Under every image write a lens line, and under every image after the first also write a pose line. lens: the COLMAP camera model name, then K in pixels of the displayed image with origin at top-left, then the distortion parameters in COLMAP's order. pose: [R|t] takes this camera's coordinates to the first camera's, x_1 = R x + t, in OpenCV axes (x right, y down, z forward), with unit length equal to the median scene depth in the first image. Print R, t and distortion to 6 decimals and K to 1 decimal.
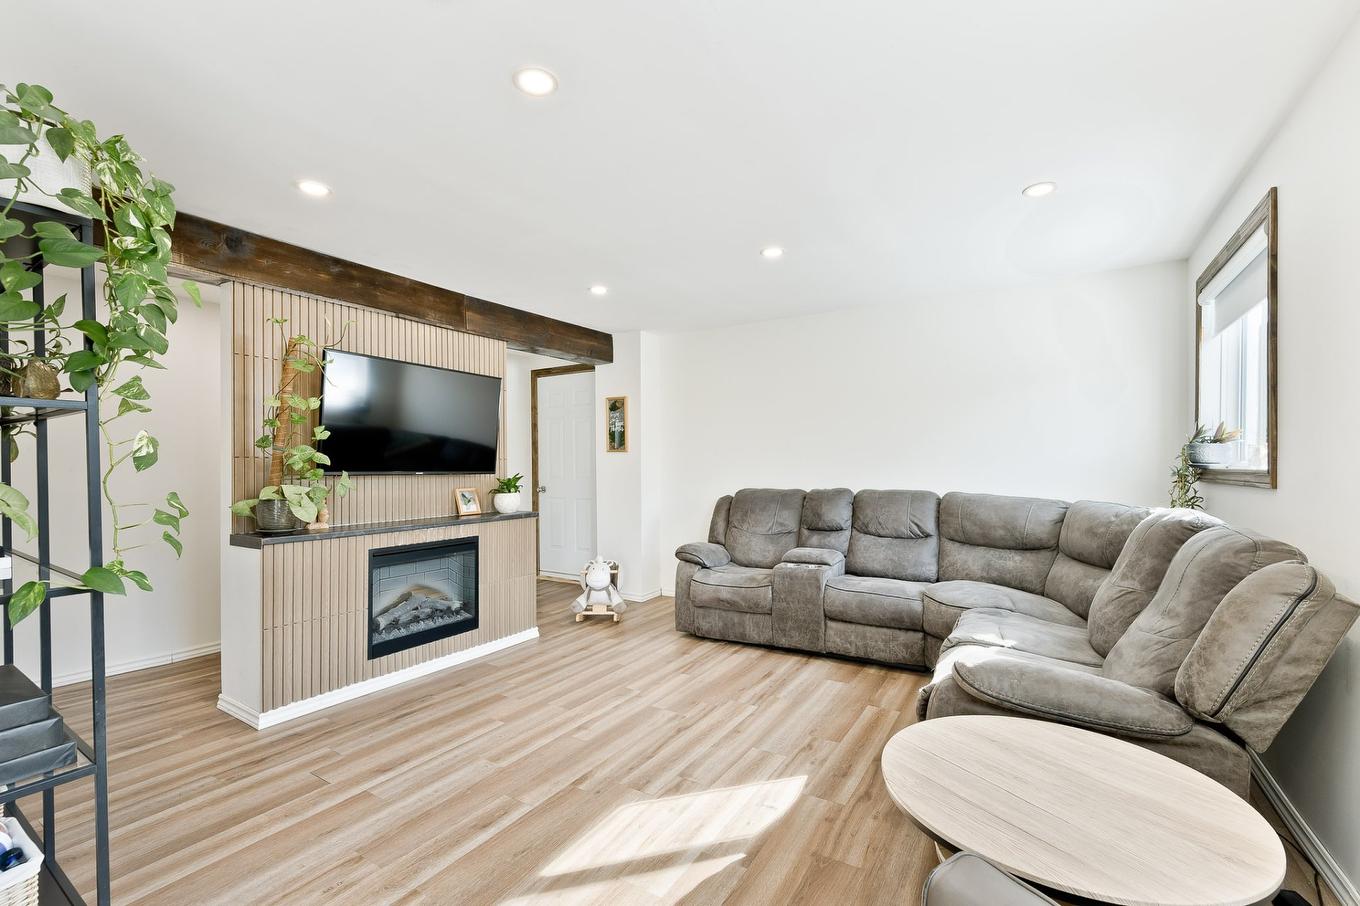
lens RADIAL K [[595.8, 0, 697.9], [0, 595.8, 474.1], [0, 0, 1]] dist [-0.000252, -0.000148]
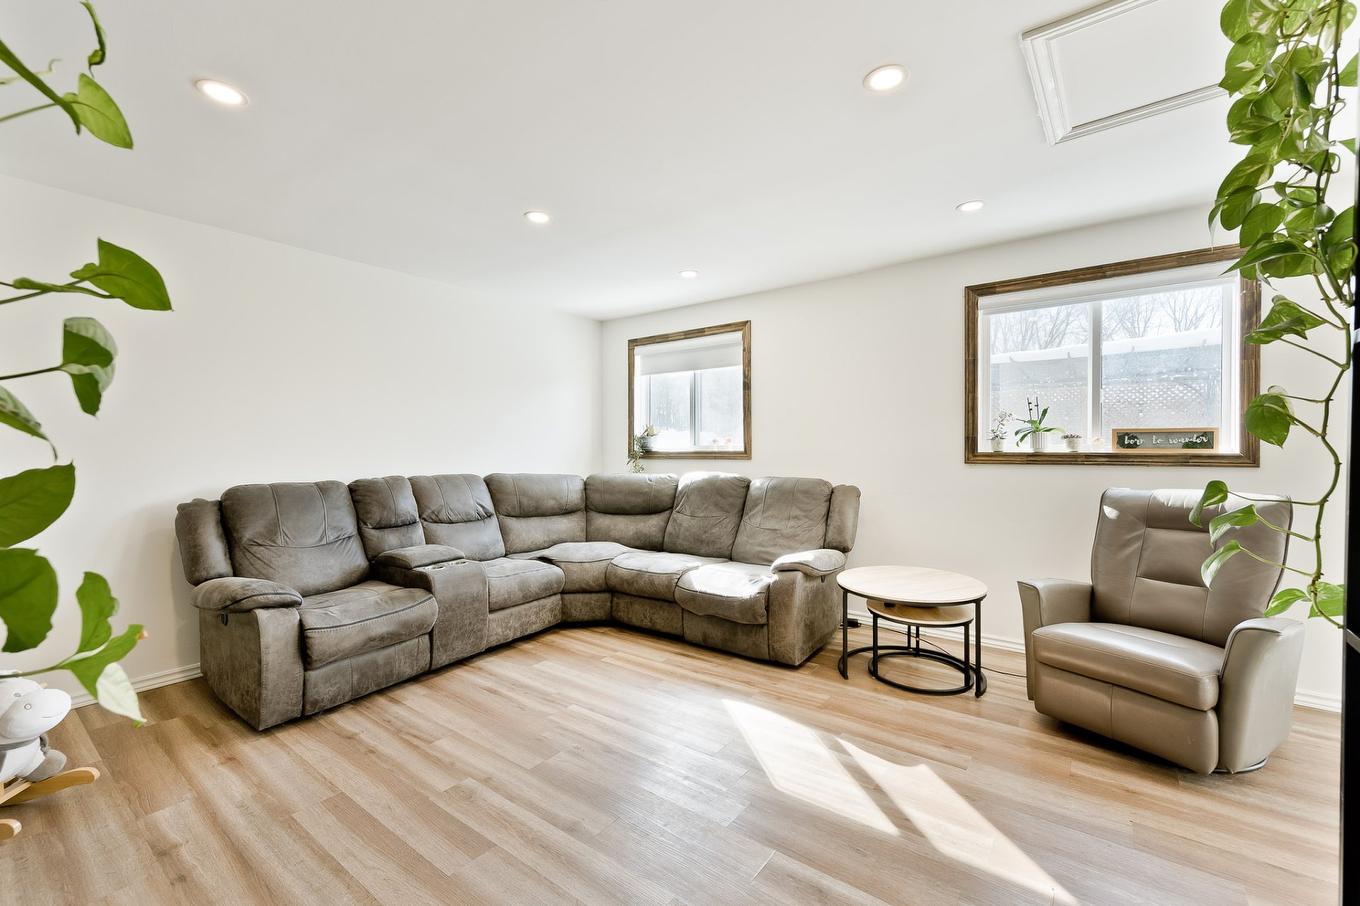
lens RADIAL K [[550.4, 0, 689.6], [0, 550.4, 457.4], [0, 0, 1]] dist [0.000401, -0.000118]
pose [[0.096499, -0.011712, 0.995264, -0.624007], [0.017192, 0.999801, 0.010098, -0.003773], [-0.995185, 0.016137, 0.096681, 0.612810]]
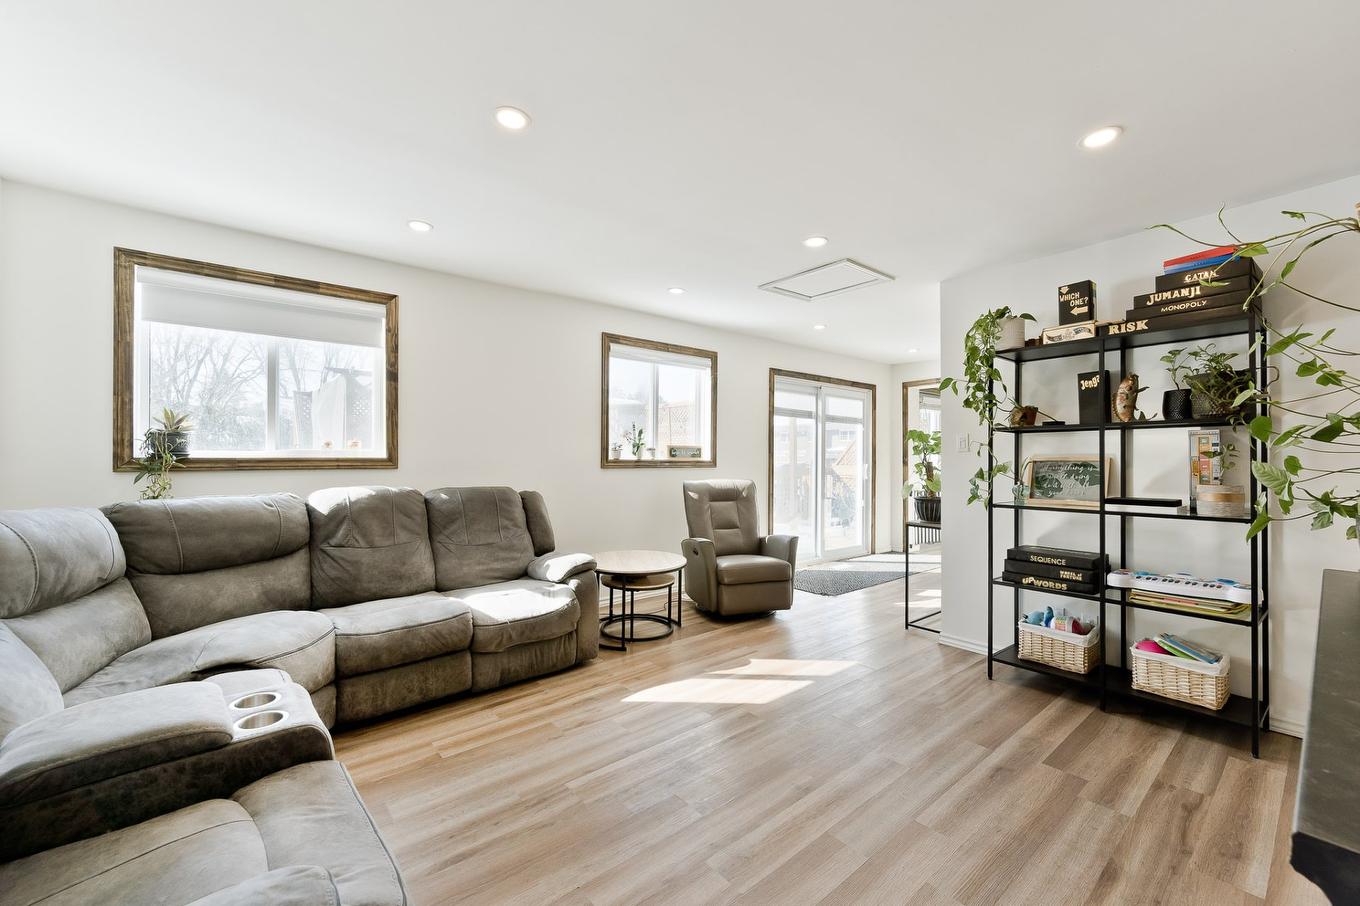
lens RADIAL K [[550.4, 0, 689.6], [0, 550.4, 457.4], [0, 0, 1]] dist [0.000401, -0.000118]
pose [[-0.944014, -0.004214, 0.329879, -0.223339], [0.000610, 0.999894, 0.014519, -0.017842], [-0.329905, 0.013908, -0.943912, 1.333454]]
